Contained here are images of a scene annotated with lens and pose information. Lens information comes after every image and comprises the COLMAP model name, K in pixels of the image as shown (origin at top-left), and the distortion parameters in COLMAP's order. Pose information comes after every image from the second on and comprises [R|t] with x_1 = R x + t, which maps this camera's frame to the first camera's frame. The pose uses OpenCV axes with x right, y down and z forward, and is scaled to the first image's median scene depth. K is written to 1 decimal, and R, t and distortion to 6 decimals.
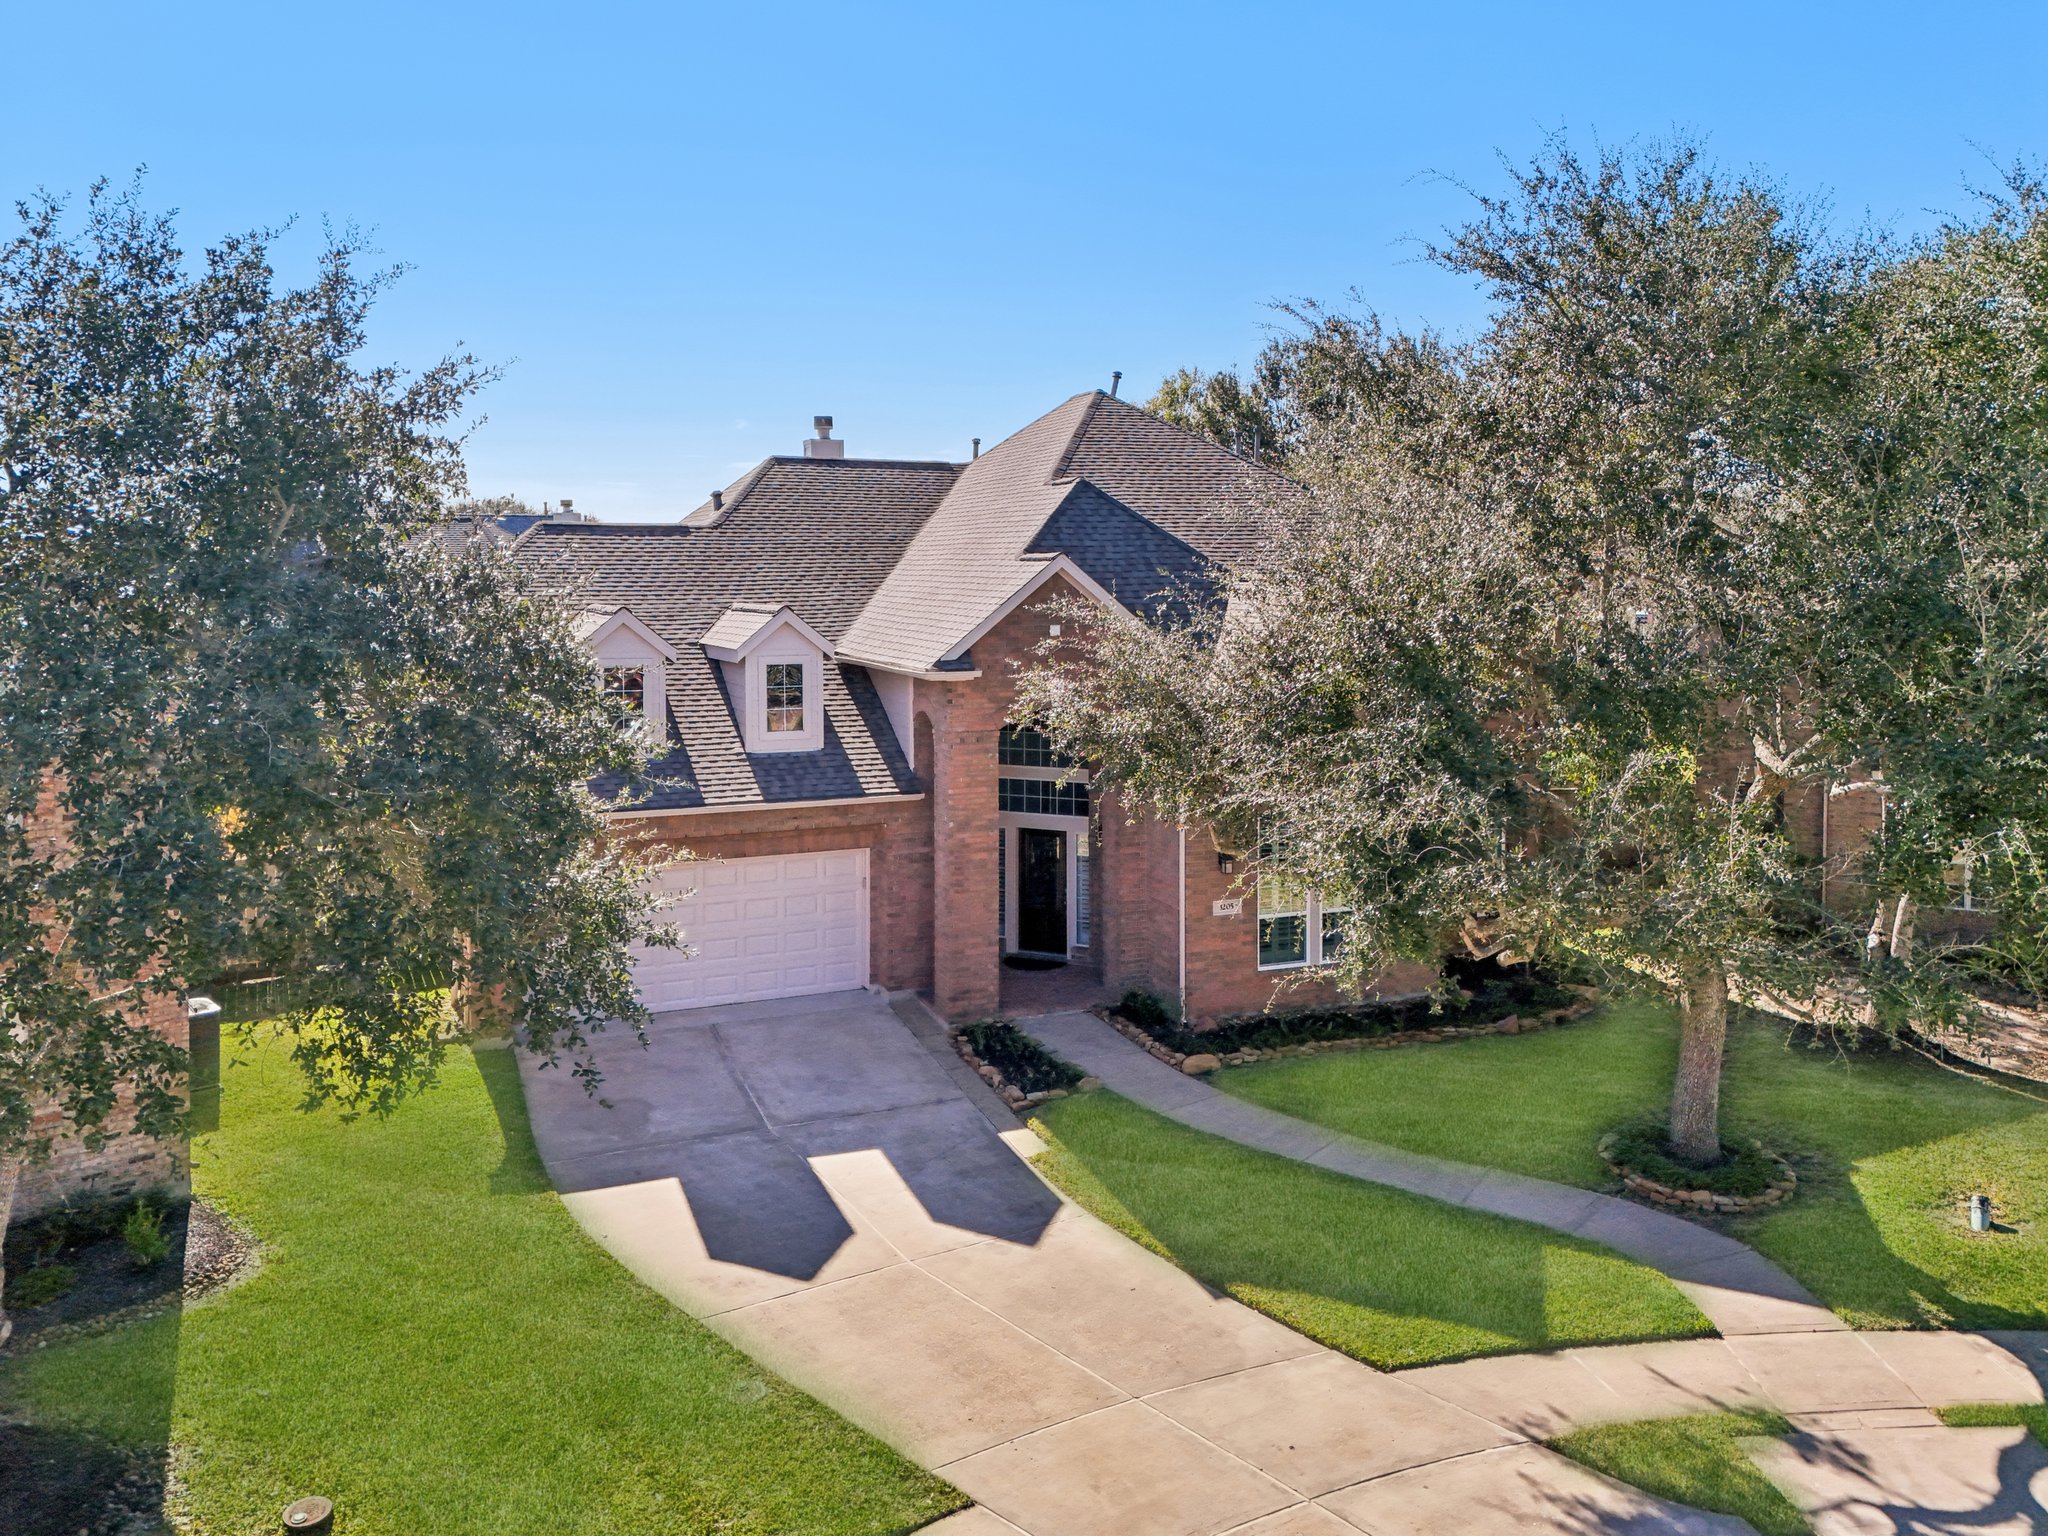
lens RADIAL K [[1502.4, 0, 1014.4], [0, 1502.4, 764.4], [0, 0, 1]] dist [0.052469, -0.046604]
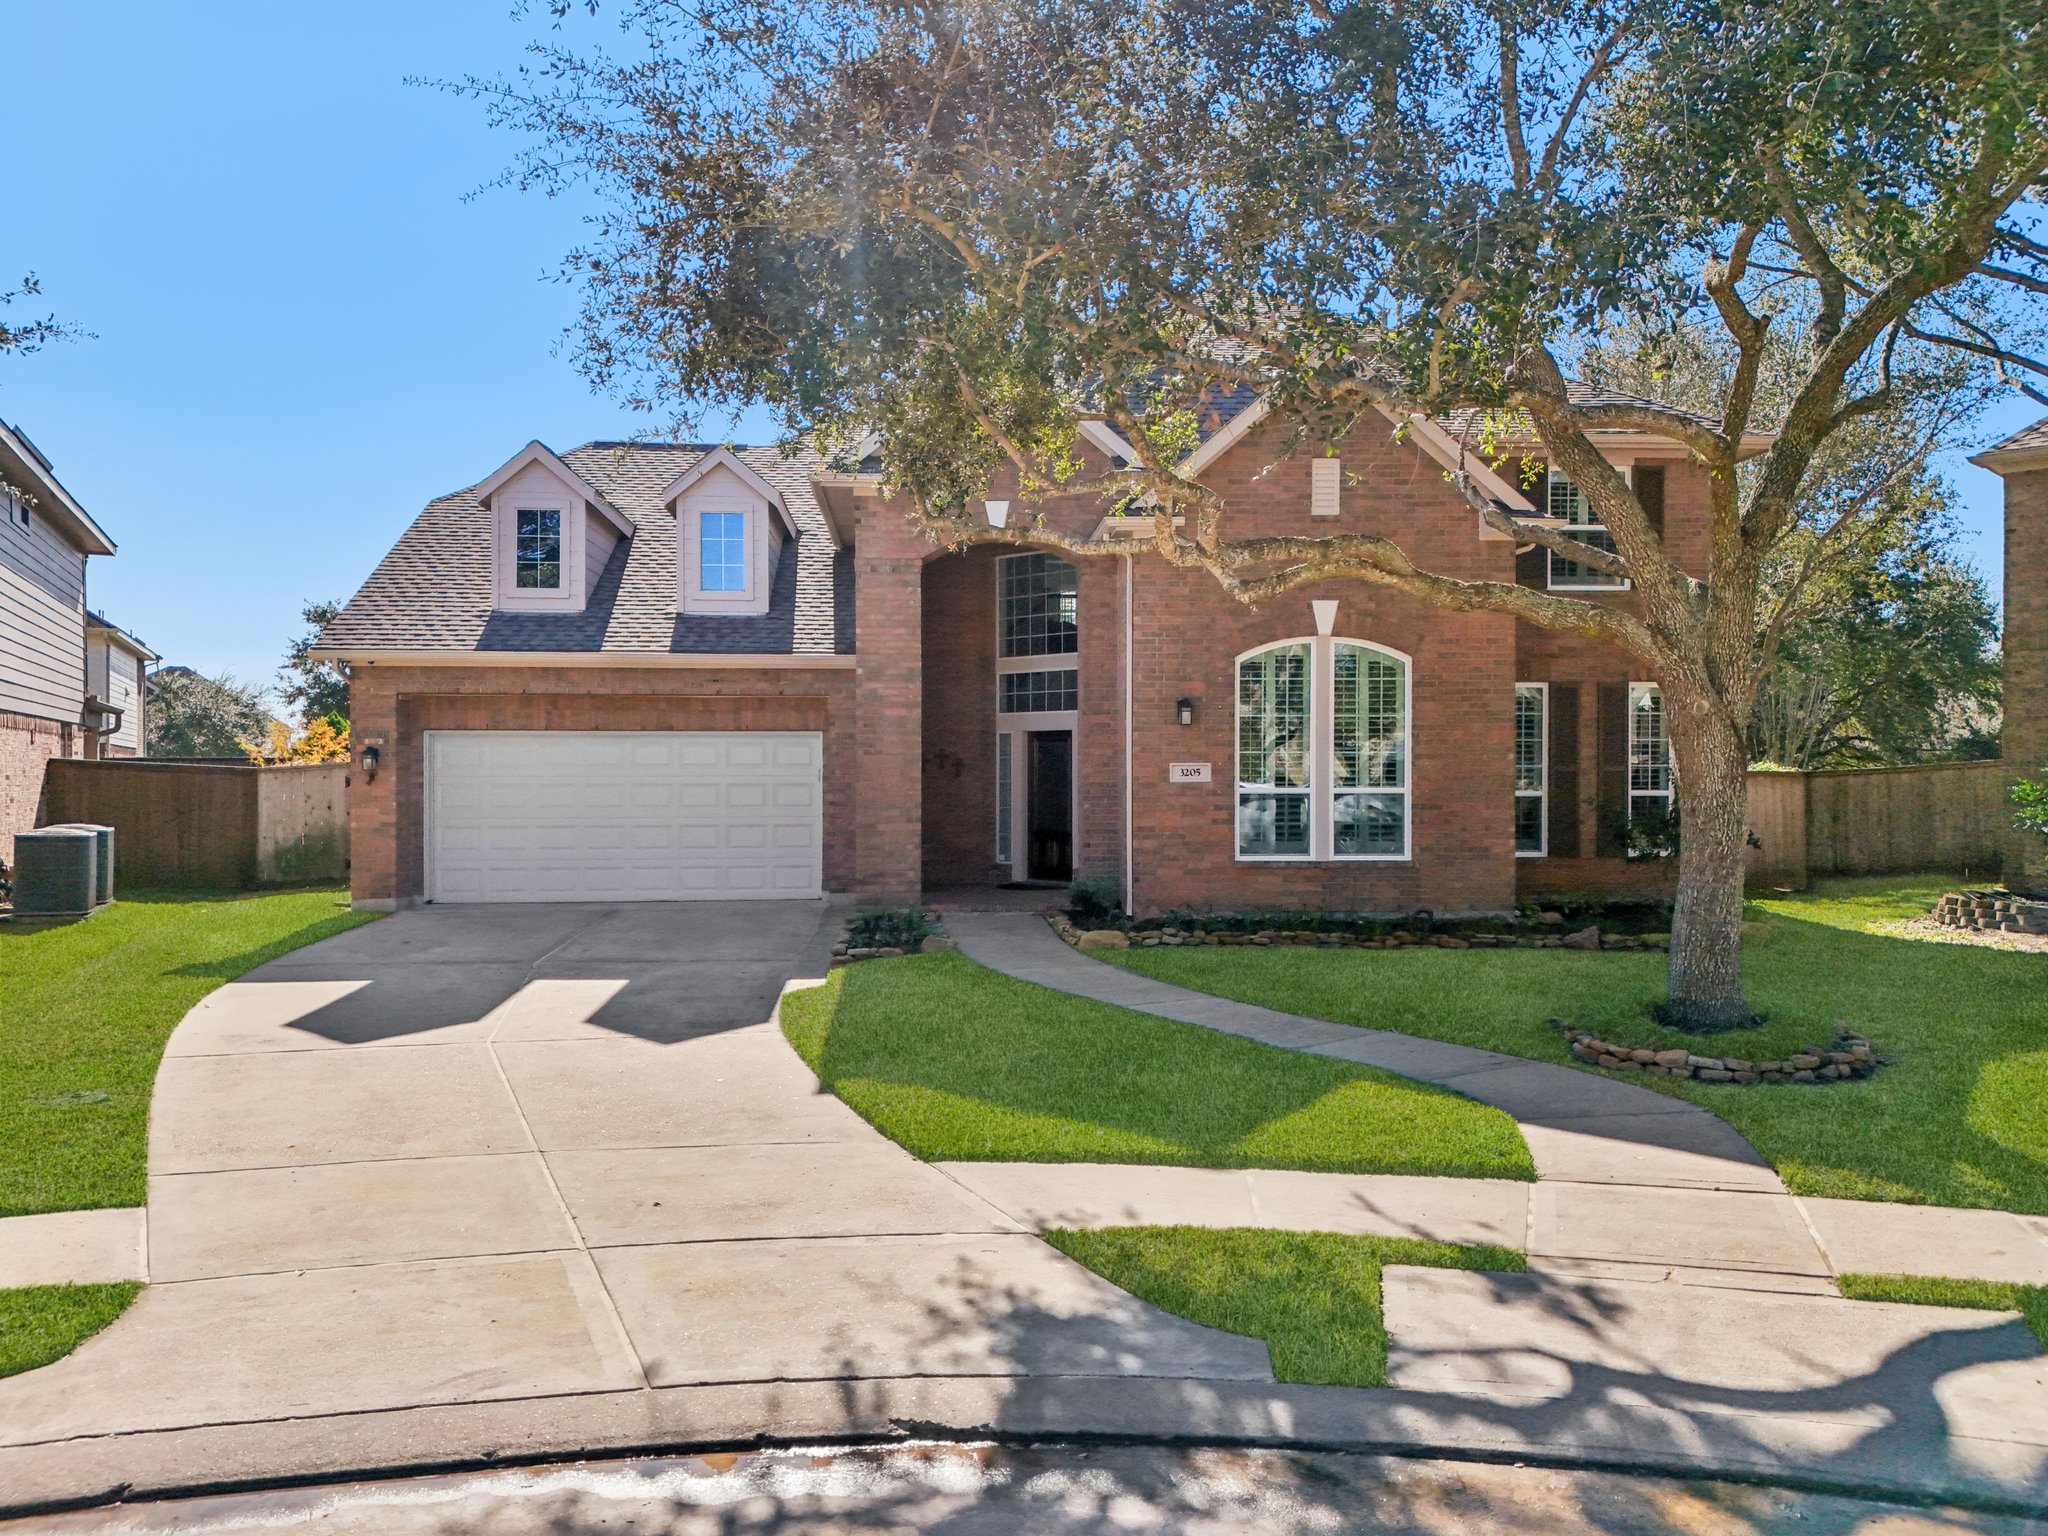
lens RADIAL K [[1481.6, 0, 1024.0], [0, 1481.6, 768.0], [0, 0, 1]] dist [0.105013, -0.106043]
pose [[0.954261, -0.006759, -0.298900, 0.482647], [-0.031669, 0.991835, -0.123533, 0.316969], [0.297294, 0.127349, 0.946255, 0.392702]]
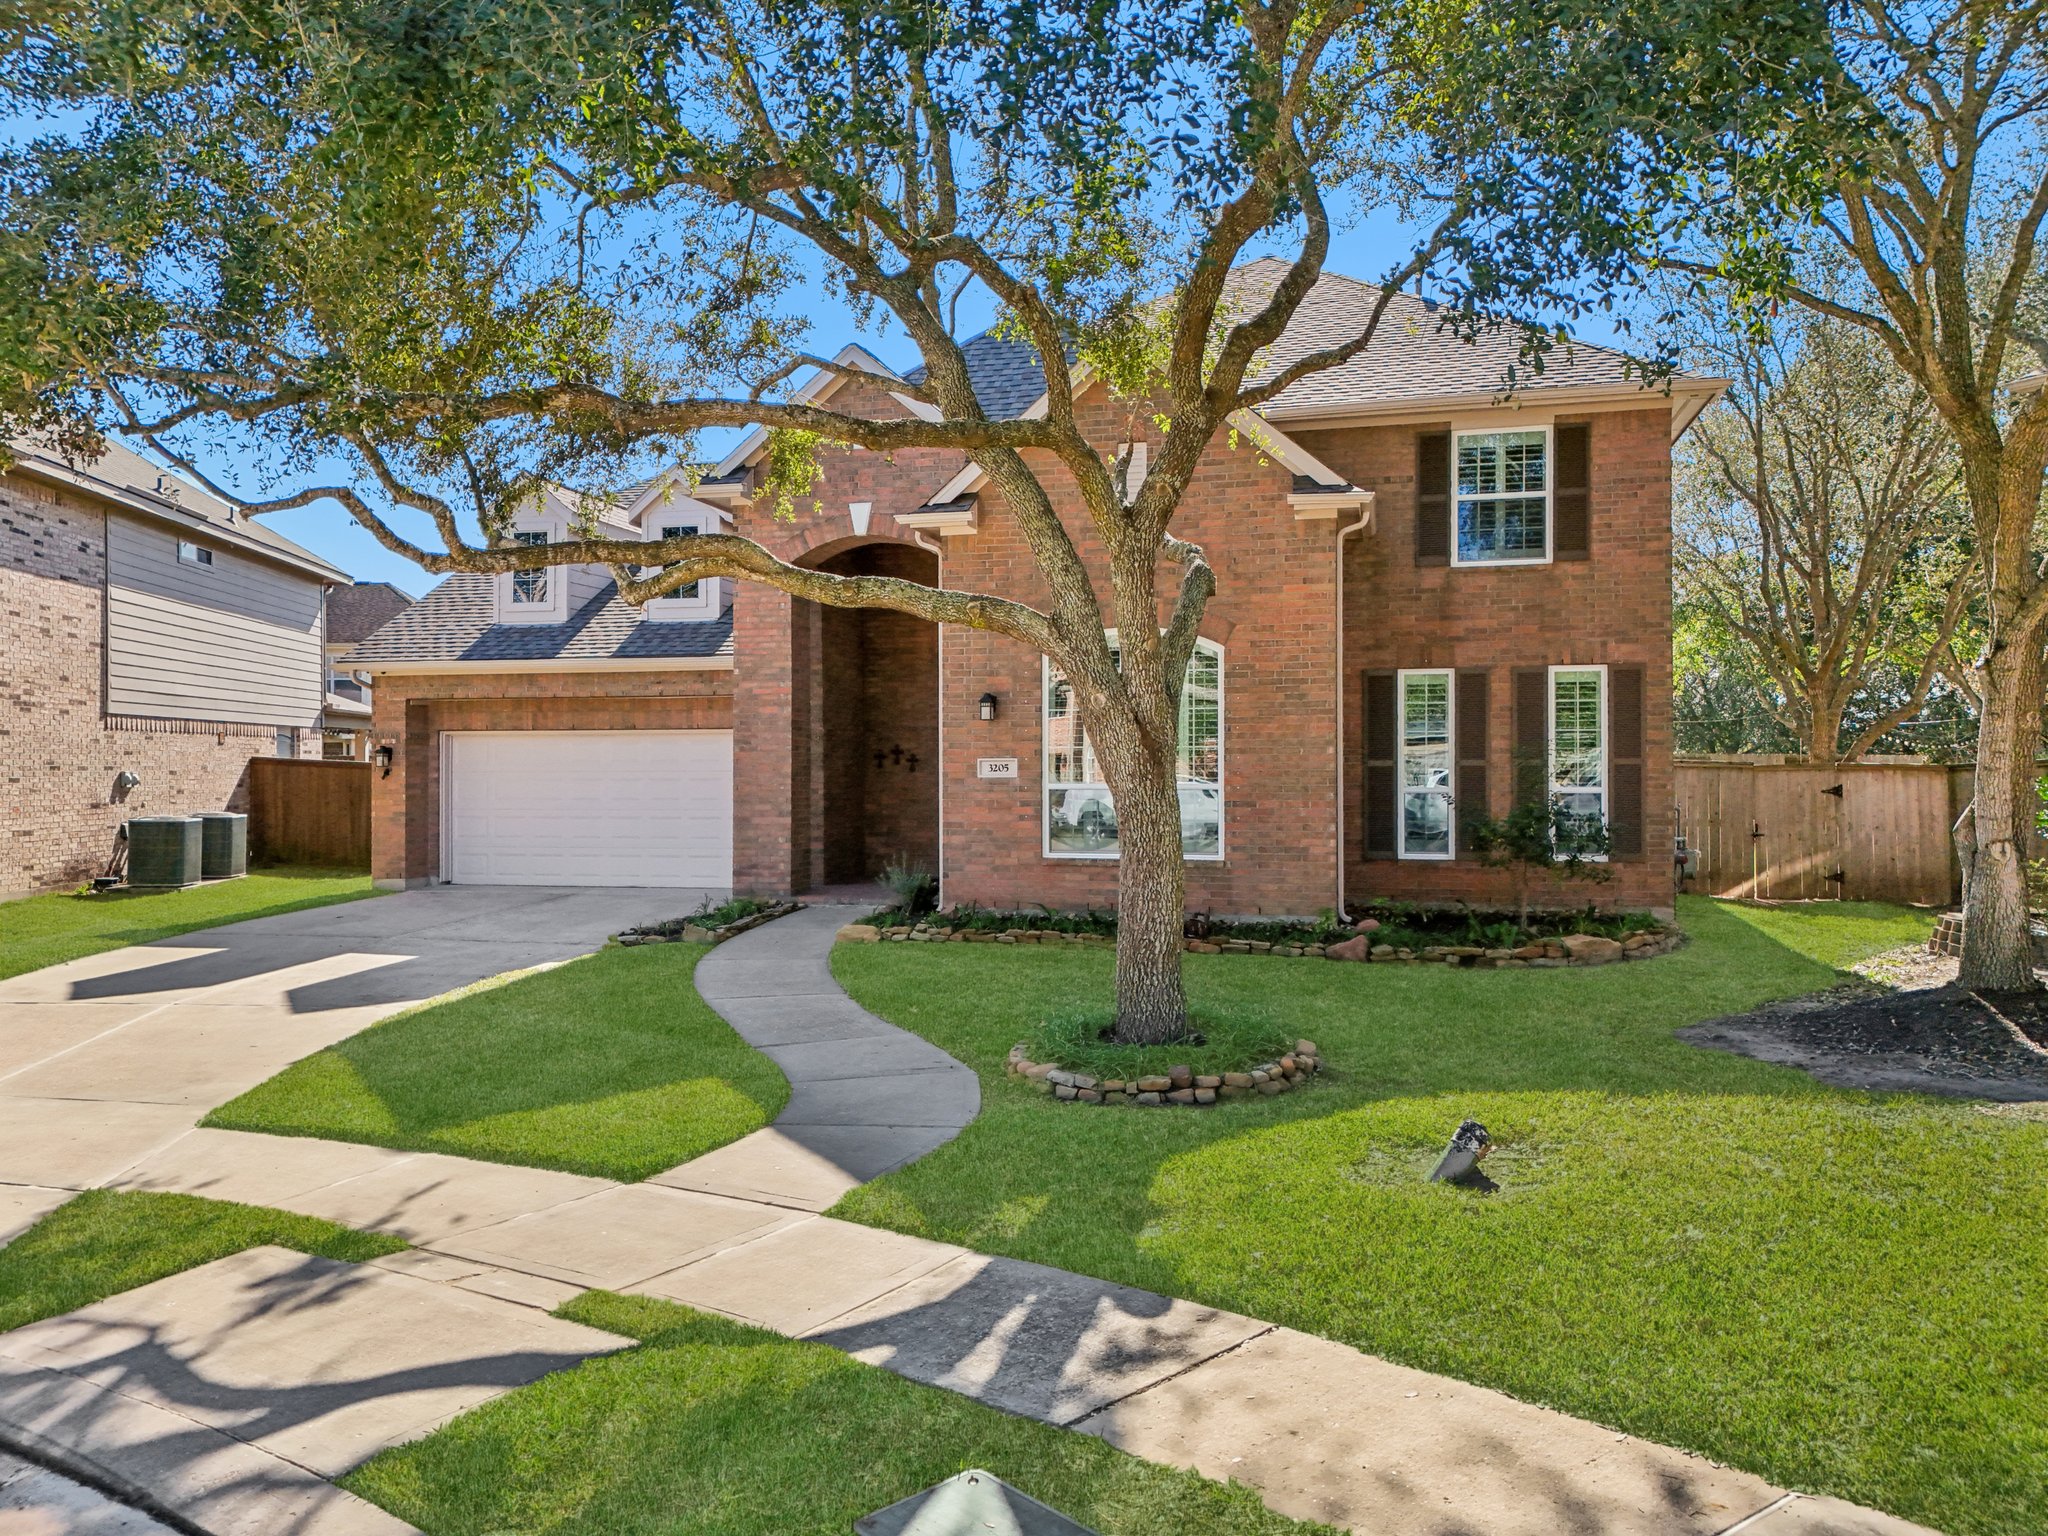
lens RADIAL K [[1481.6, 0, 1024.0], [0, 1481.6, 768.0], [0, 0, 1]] dist [0.105013, -0.106043]
pose [[0.813567, -0.006398, -0.581436, 0.994177], [-0.065016, 0.992668, -0.101897, 0.285179], [0.577825, 0.120703, 0.807186, 0.640958]]
